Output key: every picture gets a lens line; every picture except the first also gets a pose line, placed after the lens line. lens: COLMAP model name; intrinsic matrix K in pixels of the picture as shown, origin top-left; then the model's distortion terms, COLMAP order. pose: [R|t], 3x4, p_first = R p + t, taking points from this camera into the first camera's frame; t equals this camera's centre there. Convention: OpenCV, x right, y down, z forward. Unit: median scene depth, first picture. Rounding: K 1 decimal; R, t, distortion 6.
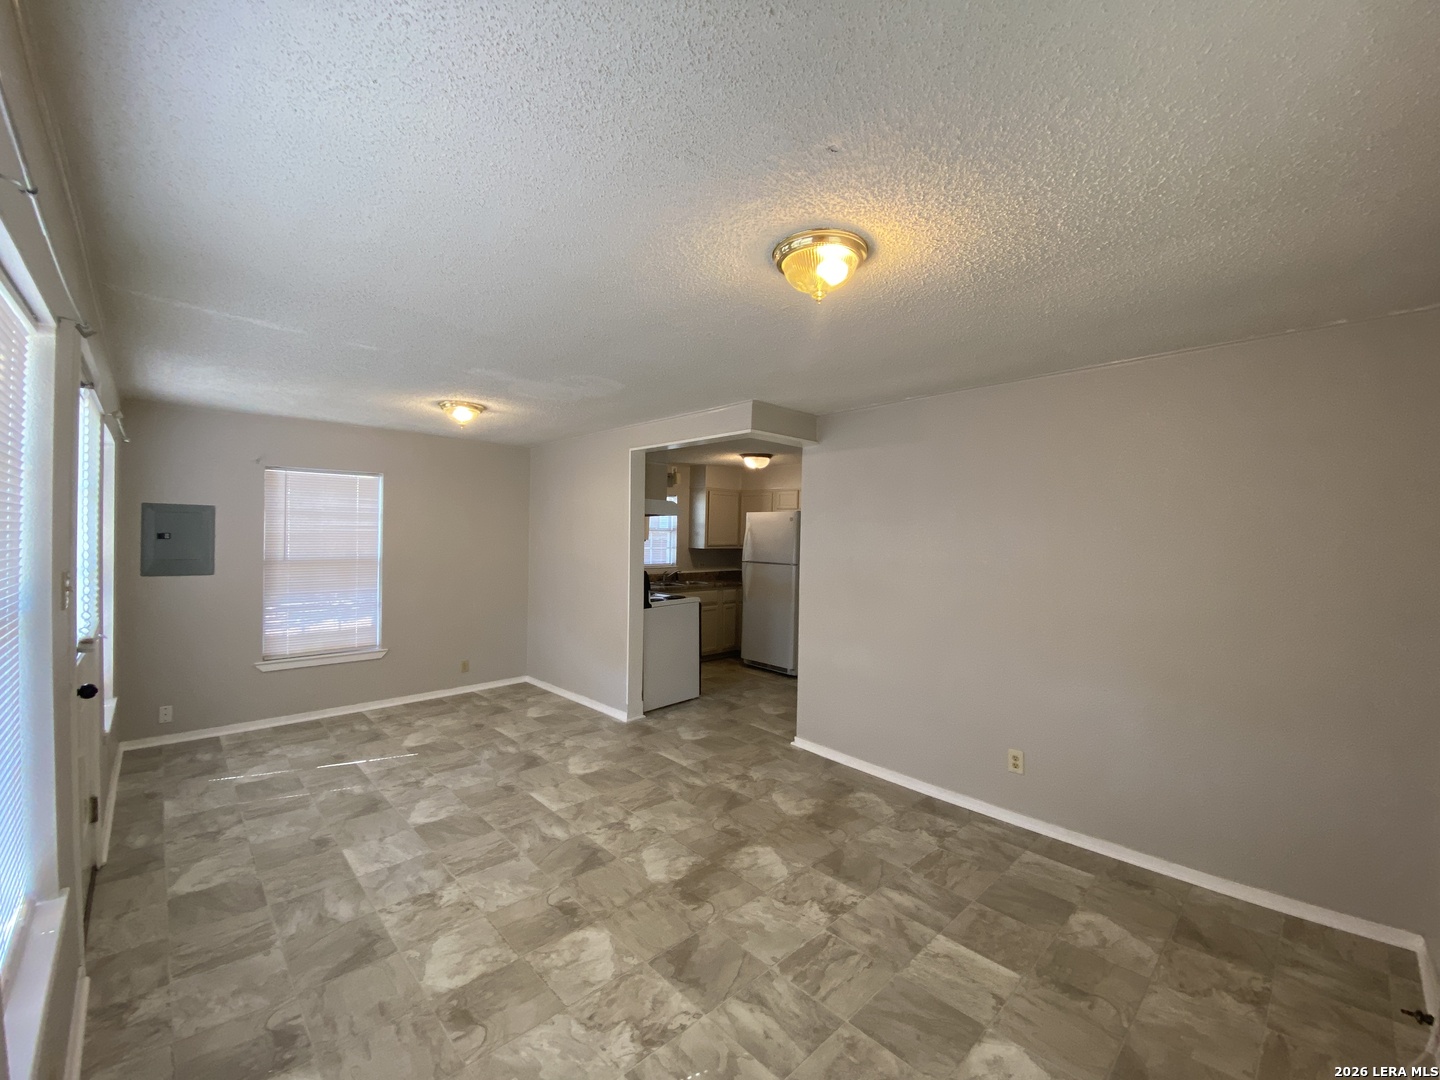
lens RADIAL K [[577.9, 0, 725.2], [0, 577.9, 538.7], [0, 0, 1]] dist [0.002795, -0.015528]
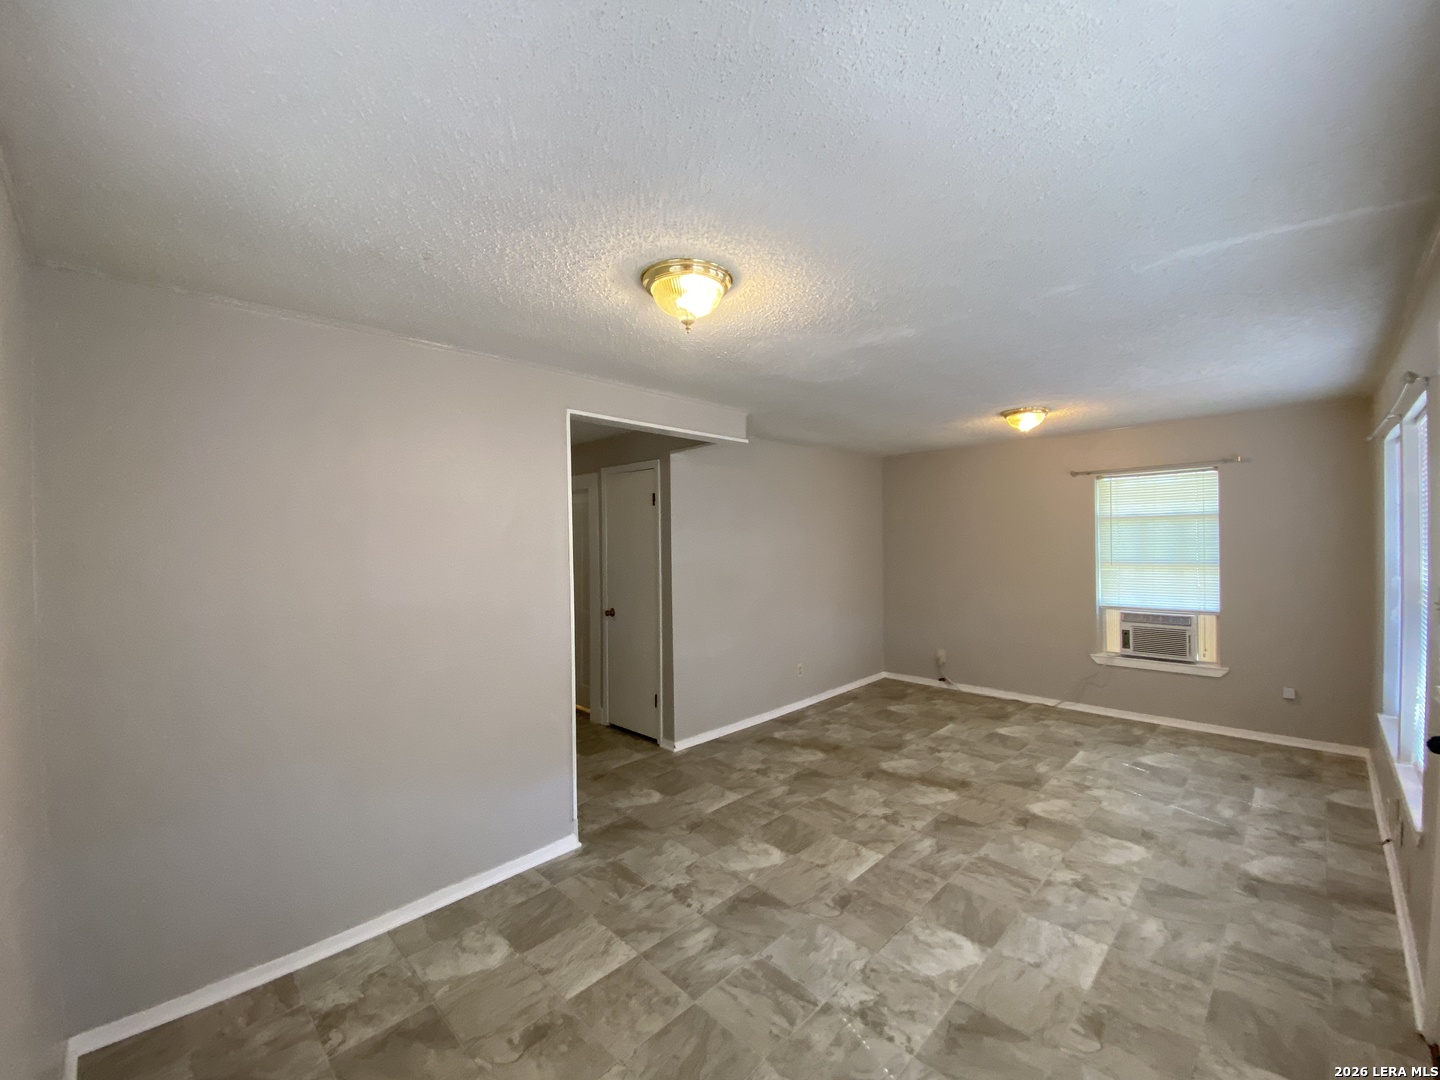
lens RADIAL K [[577.9, 0, 725.2], [0, 577.9, 538.7], [0, 0, 1]] dist [0.002795, -0.015528]
pose [[0.001574, -0.030010, 0.999548, -1.295128], [0.023625, 0.999272, 0.029965, -0.051667], [-0.999720, 0.023567, 0.002282, 1.364877]]
